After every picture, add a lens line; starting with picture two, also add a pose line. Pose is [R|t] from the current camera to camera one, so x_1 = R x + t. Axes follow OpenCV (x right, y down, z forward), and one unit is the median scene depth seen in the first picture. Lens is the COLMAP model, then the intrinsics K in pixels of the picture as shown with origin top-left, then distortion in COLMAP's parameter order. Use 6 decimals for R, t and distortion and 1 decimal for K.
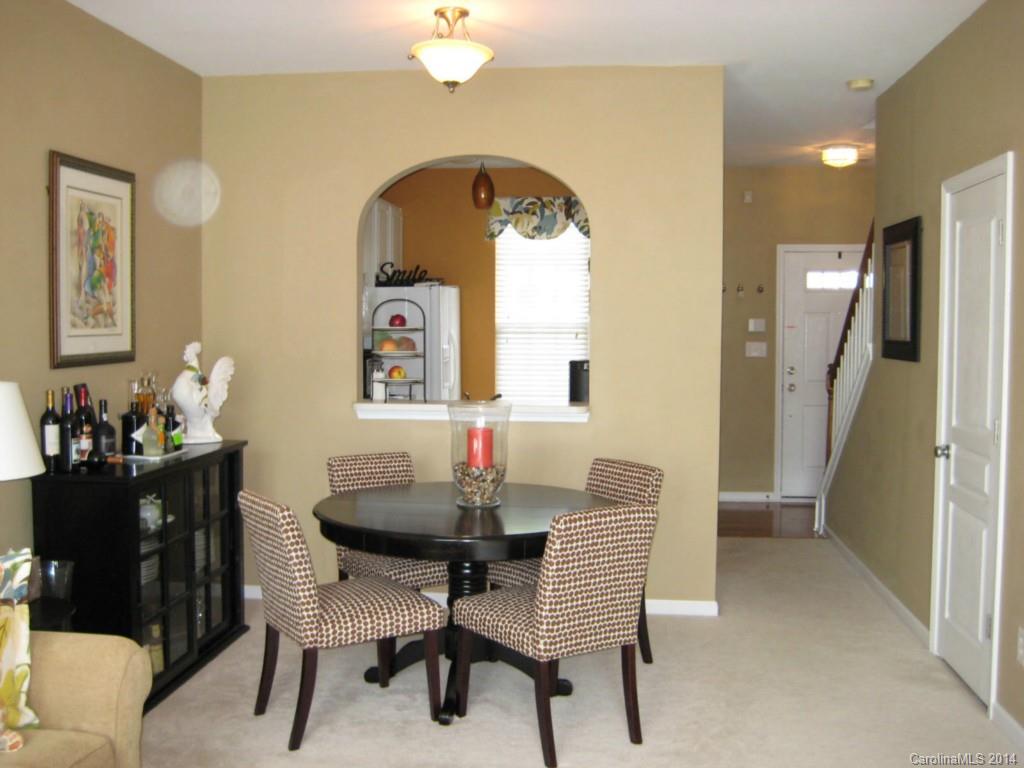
lens RADIAL K [[1064.4, 0, 503.4], [0, 1064.4, 378.8], [0, 0, 1]] dist [-0.159322, 0.212465]
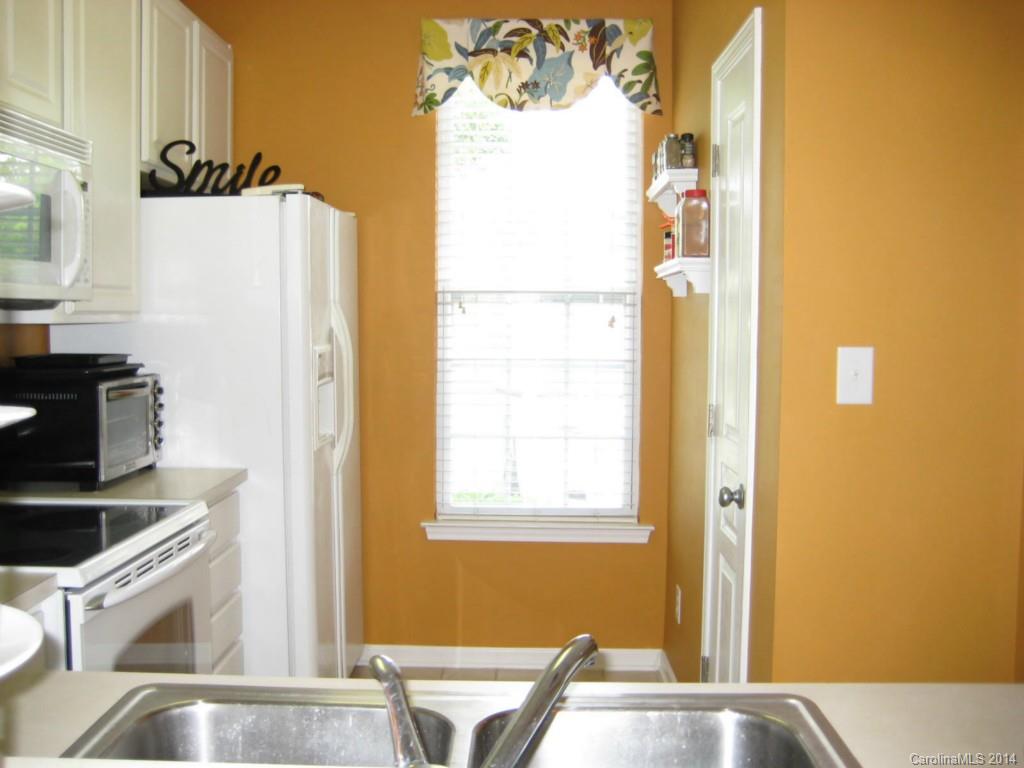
lens RADIAL K [[1064.4, 0, 503.4], [0, 1064.4, 378.8], [0, 0, 1]] dist [-0.159322, 0.212465]
pose [[0.995859, -0.003228, 0.090854, -0.037997], [0.002887, 0.999988, 0.003888, -0.033645], [-0.090865, -0.003609, 0.995857, 1.009921]]
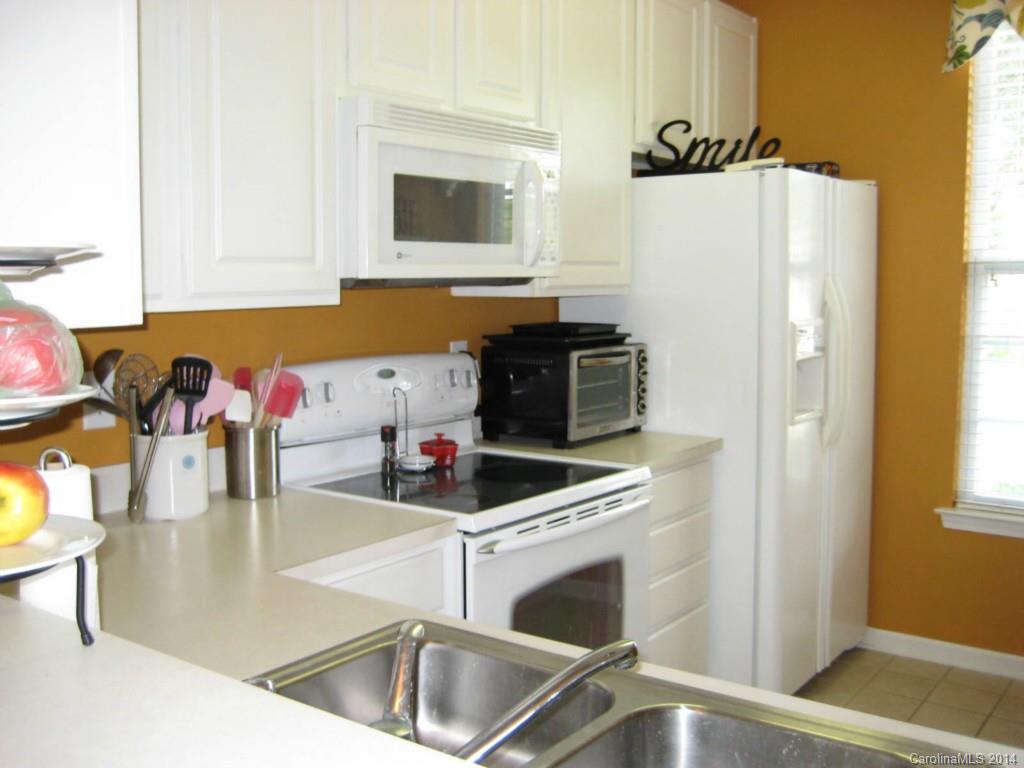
lens RADIAL K [[1064.4, 0, 503.4], [0, 1064.4, 378.8], [0, 0, 1]] dist [-0.159322, 0.212465]
pose [[0.868753, 0.045737, -0.493128, 0.073637], [-0.025012, 0.998508, 0.048546, -0.043182], [0.494613, -0.029840, 0.868601, 1.022486]]
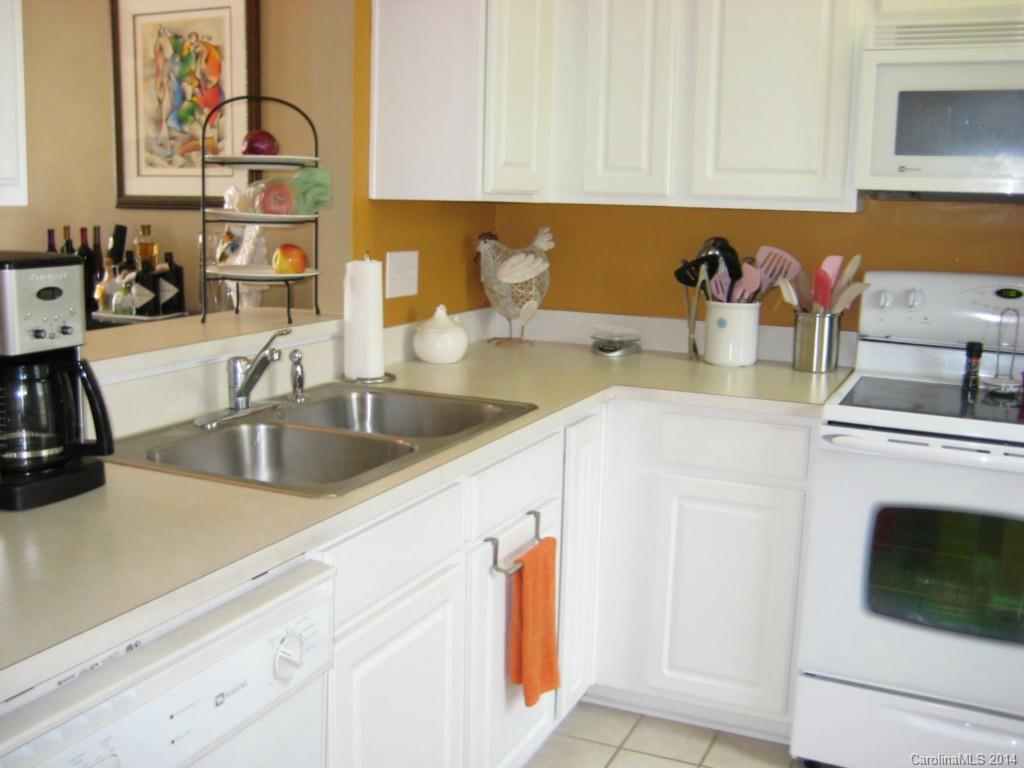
lens RADIAL K [[1064.4, 0, 503.4], [0, 1064.4, 378.8], [0, 0, 1]] dist [-0.159322, 0.212465]
pose [[-0.314881, 0.153270, -0.936674, 0.352014], [-0.077621, 0.979411, 0.186357, -0.054405], [0.945952, 0.131385, -0.296501, 1.414777]]
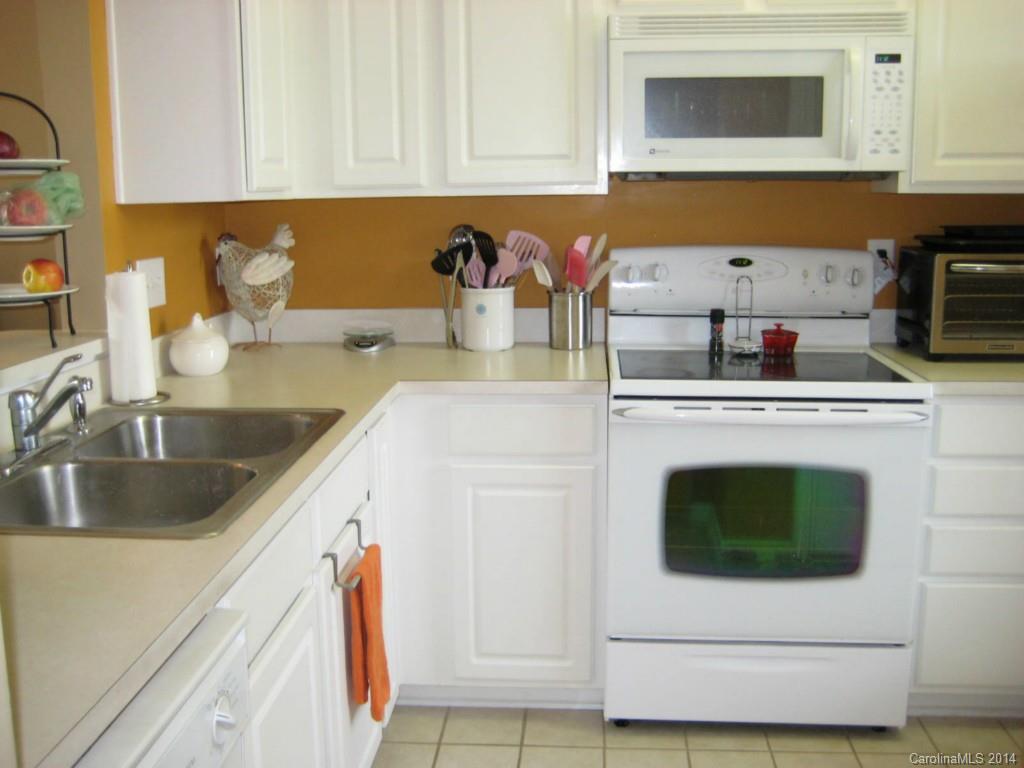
lens RADIAL K [[1064.4, 0, 503.4], [0, 1064.4, 378.8], [0, 0, 1]] dist [-0.159322, 0.212465]
pose [[0.032058, 0.178873, -0.983350, 0.352182], [-0.045568, 0.983094, 0.177341, -0.052572], [0.998447, 0.039124, 0.039667, 1.338822]]
